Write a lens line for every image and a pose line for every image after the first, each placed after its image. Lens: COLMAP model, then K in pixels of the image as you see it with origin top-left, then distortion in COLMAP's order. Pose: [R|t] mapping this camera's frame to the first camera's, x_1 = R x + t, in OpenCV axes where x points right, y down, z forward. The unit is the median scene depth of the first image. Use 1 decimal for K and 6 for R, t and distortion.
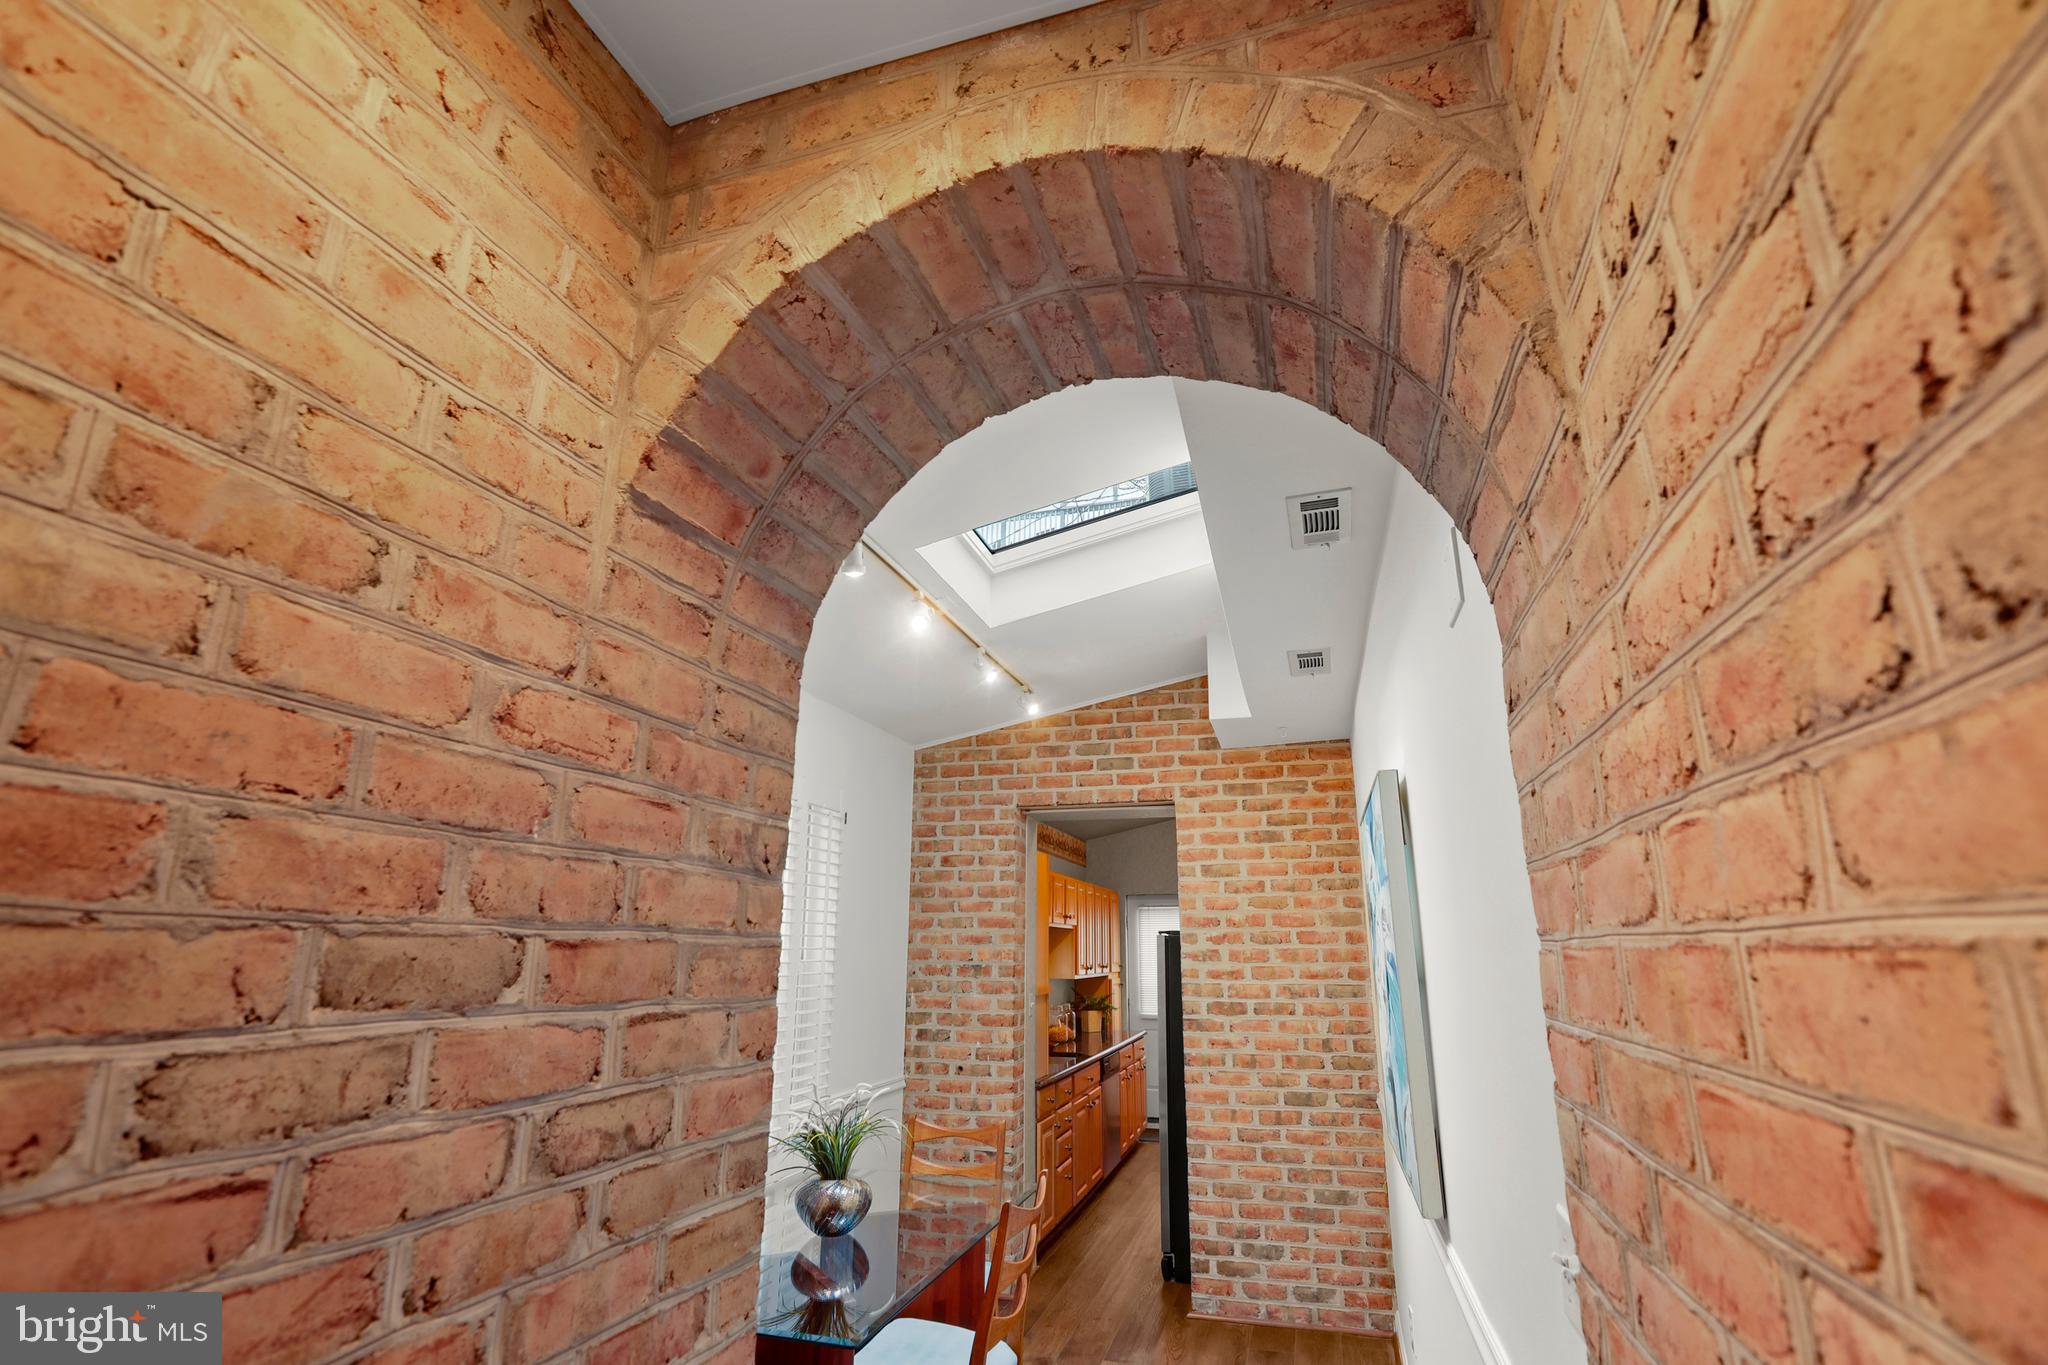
lens RADIAL K [[944.1, 0, 1045.0], [0, 944.1, 733.8], [0, 0, 1]] dist [-0.009091, 0.009016]
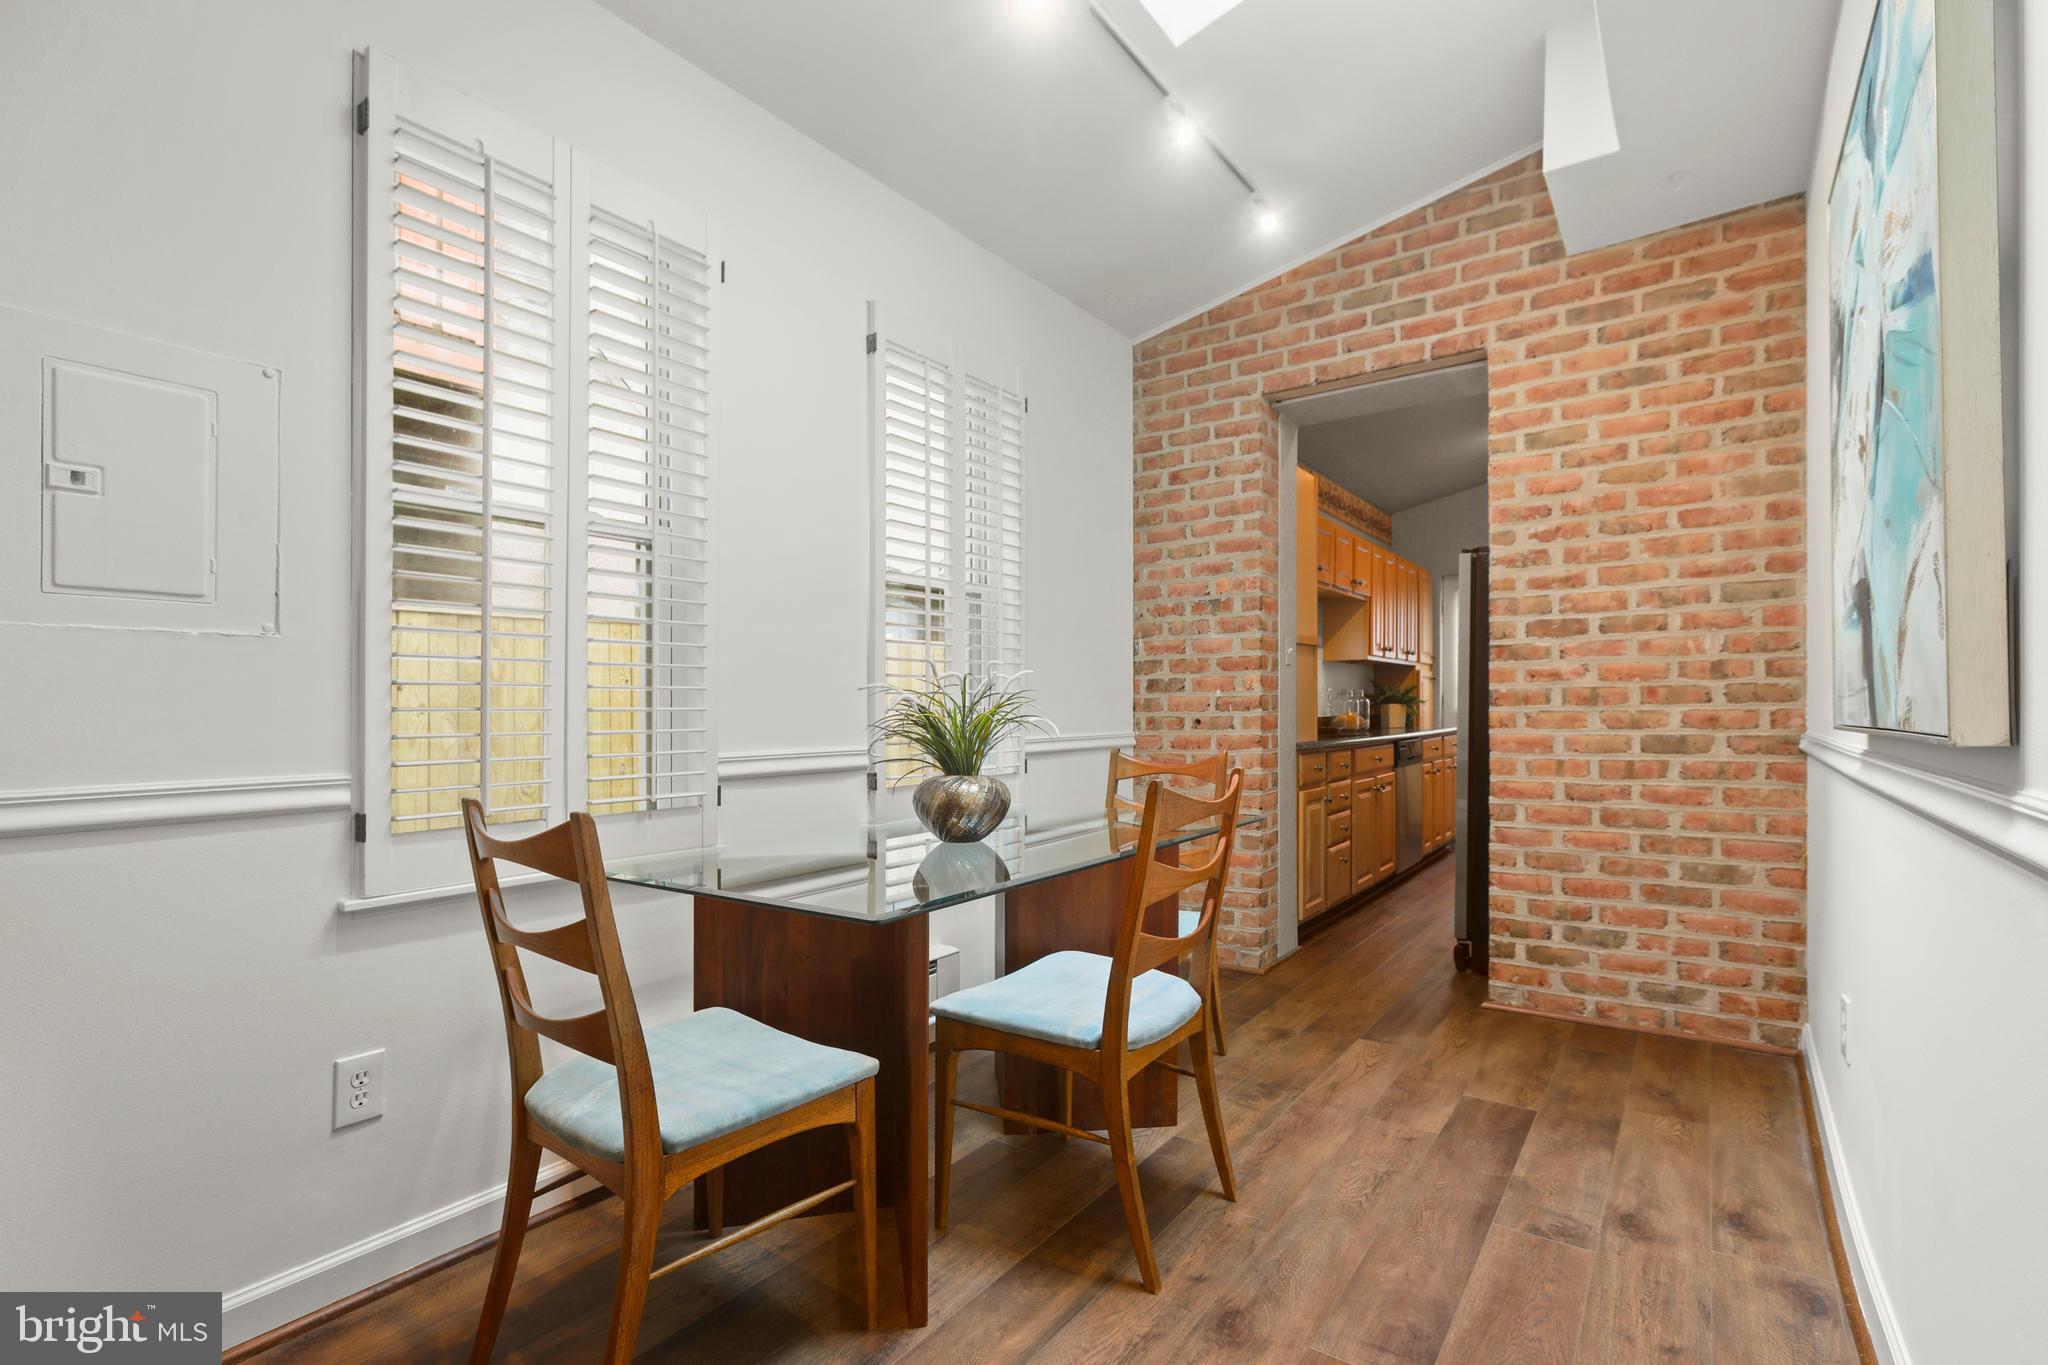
lens RADIAL K [[944.1, 0, 1038.4], [0, 944.1, 730.3], [0, 0, 1]] dist [-0.009091, 0.009016]
pose [[0.942492, -0.003490, -0.334210, 0.058513], [0.087908, 0.967327, 0.237802, 0.155731], [0.322461, -0.253506, 0.912005, 0.194494]]
